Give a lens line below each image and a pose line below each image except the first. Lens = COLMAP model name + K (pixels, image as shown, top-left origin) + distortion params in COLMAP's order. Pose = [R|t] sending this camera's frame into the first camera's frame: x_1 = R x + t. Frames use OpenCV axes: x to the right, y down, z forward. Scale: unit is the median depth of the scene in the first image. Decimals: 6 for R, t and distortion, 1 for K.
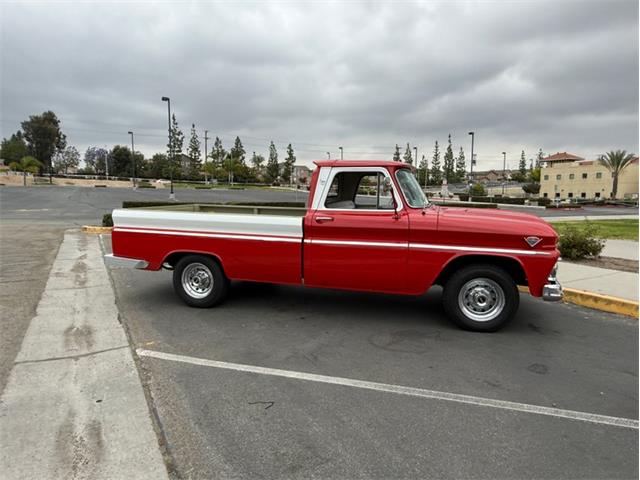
lens RADIAL K [[428.7, 0, 317.8], [0, 428.7, 239.5], [0, 0, 1]] dist [-0.002800, 0.003808]
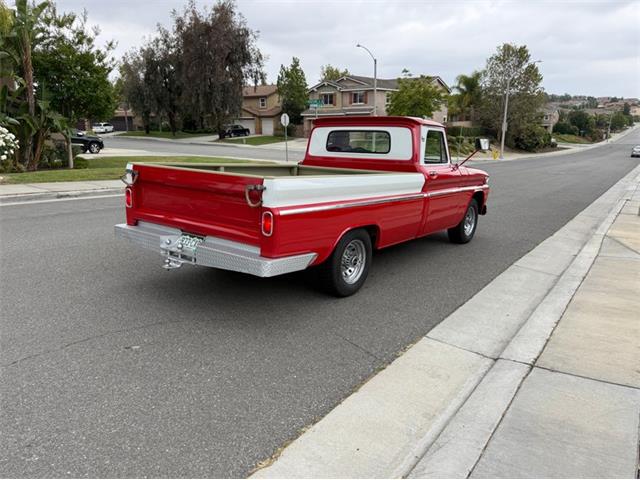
lens RADIAL K [[446.9, 0, 317.9], [0, 446.9, 239.8], [0, 0, 1]] dist [0.097358, 0.000964]
pose [[0.347385, -0.186998, 0.918888, -1.195234], [0.075237, 0.982314, 0.171462, -0.101997], [-0.934700, 0.009571, 0.355310, 0.863618]]
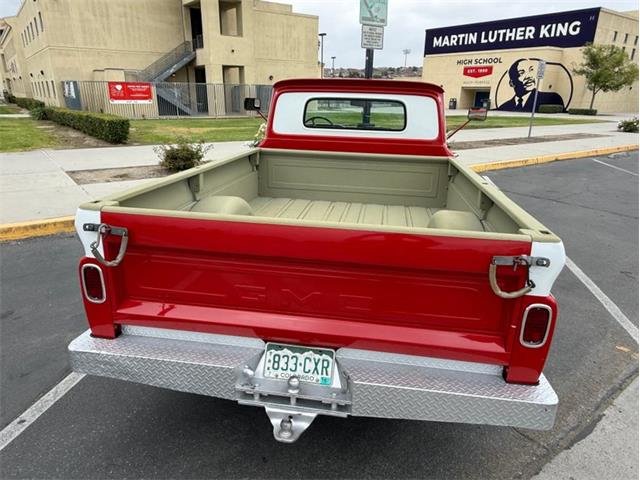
lens RADIAL K [[428.7, 0, 319.7], [0, 428.7, 243.2], [0, 0, 1]] dist [-0.002800, 0.003808]
pose [[-0.144584, -0.332420, 0.931983, -0.840207], [0.087990, 0.933829, 0.346728, -0.210270], [-0.985572, 0.132137, -0.105767, 1.392767]]
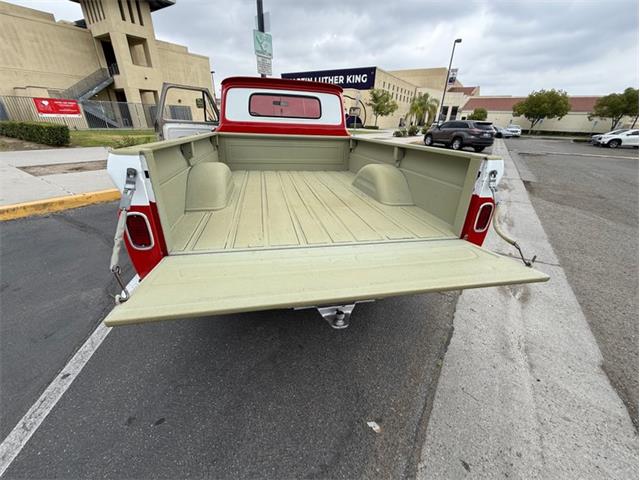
lens RADIAL K [[255.0, 0, 318.7], [0, 255.0, 240.2], [0, 0, 1]] dist [-0.001789, 0.000602]
pose [[-0.480081, -0.392415, 0.784559, -0.727390], [0.059694, 0.877679, 0.475518, -0.153225], [-0.875191, 0.275120, -0.397932, 1.511923]]
